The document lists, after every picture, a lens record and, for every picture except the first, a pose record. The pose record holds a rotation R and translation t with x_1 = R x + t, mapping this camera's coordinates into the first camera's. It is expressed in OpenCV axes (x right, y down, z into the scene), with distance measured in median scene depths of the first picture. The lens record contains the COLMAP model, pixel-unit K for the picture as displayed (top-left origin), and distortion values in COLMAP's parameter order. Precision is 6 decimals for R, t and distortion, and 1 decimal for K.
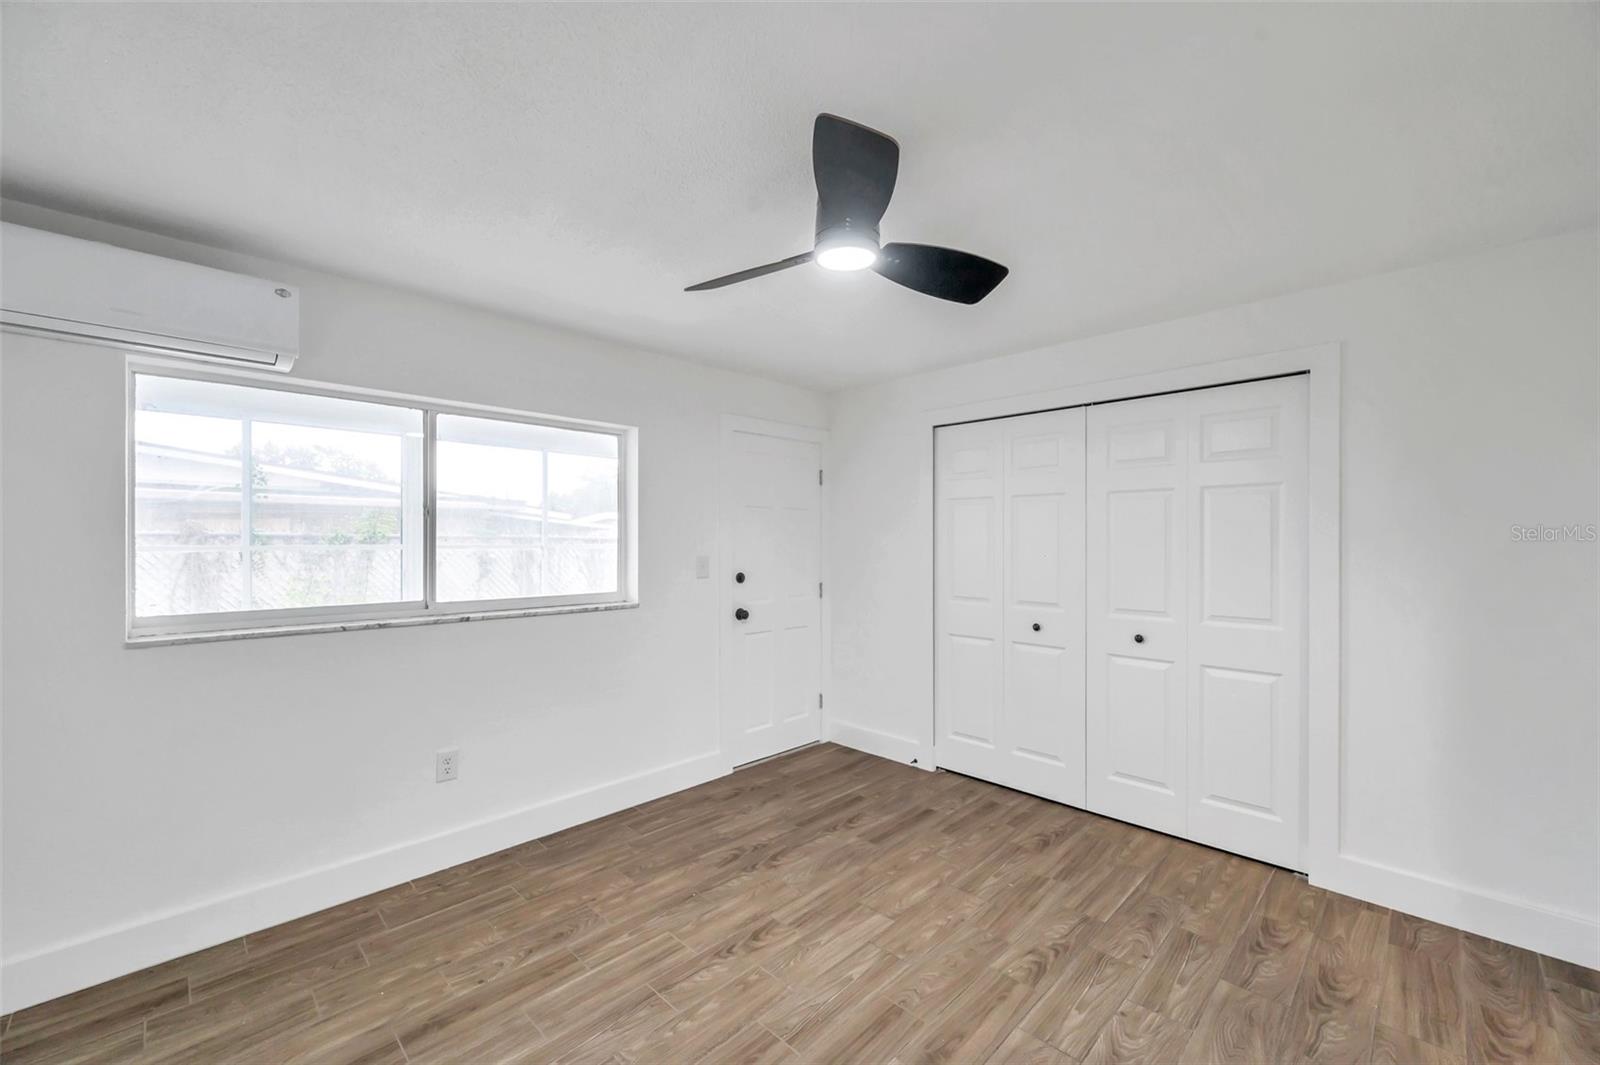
lens RADIAL K [[638.4, 0, 805.7], [0, 638.4, 537.6], [0, 0, 1]] dist [-0.001268, -0.000275]
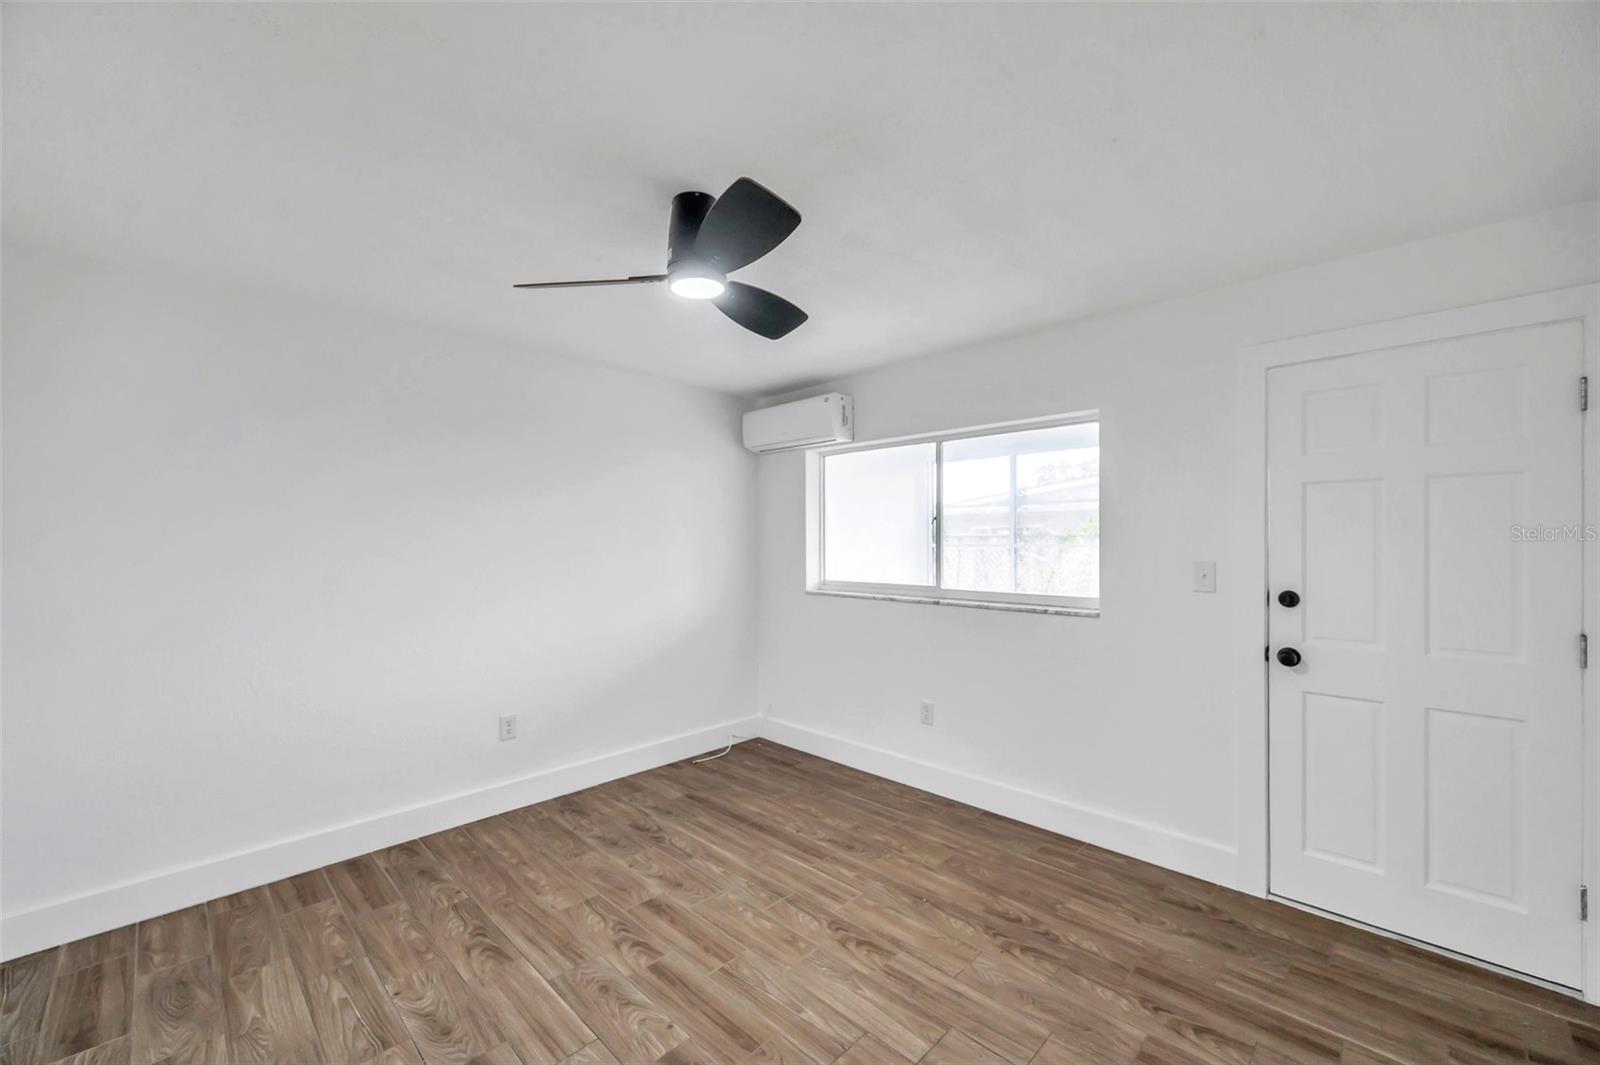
lens RADIAL K [[638.4, 0, 805.0], [0, 638.4, 540.2], [0, 0, 1]] dist [-0.001268, -0.000275]
pose [[-0.000202, -0.001976, -0.999998, 0.748375], [0.007727, 0.999968, -0.001978, 0.004580], [0.999970, -0.007728, -0.000186, 0.756251]]
